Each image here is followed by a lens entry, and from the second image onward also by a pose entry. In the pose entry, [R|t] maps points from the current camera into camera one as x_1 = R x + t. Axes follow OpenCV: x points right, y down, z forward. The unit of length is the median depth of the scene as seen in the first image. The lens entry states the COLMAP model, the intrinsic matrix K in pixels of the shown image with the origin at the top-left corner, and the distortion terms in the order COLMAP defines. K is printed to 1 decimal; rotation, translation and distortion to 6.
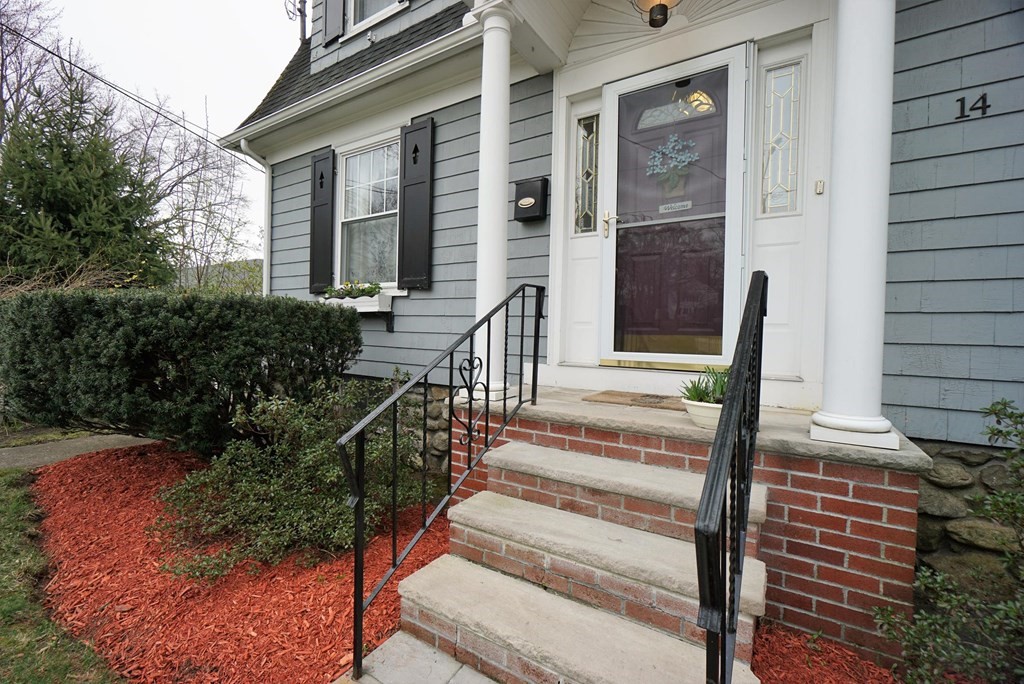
lens RADIAL K [[443.2, 0, 500.6], [0, 443.2, 336.7], [0, 0, 1]] dist [-0.013153, 0.005301]
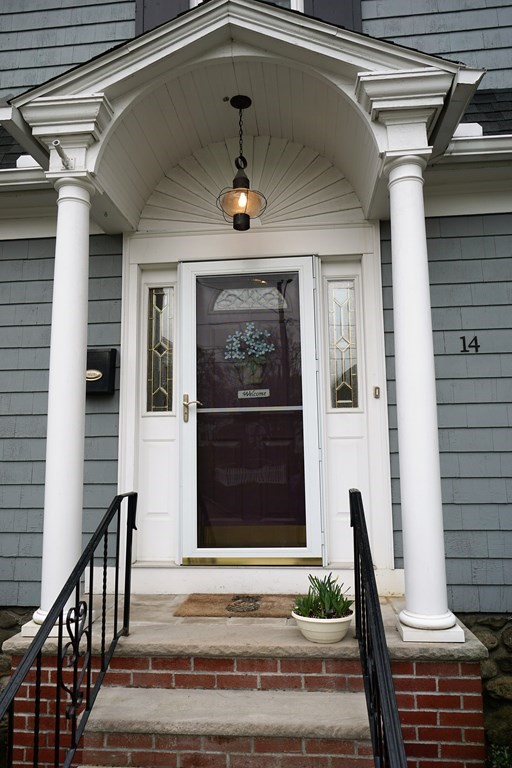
lens RADIAL K [[550.1, 0, 255.8], [0, 550.1, 388.8], [0, 0, 1]] dist [-0.020039, 0.014525]
pose [[0.884700, 0.028819, 0.465269, -0.243138], [0.041168, 0.989357, -0.139562, -0.183619], [-0.464340, 0.142625, 0.874098, -0.112608]]
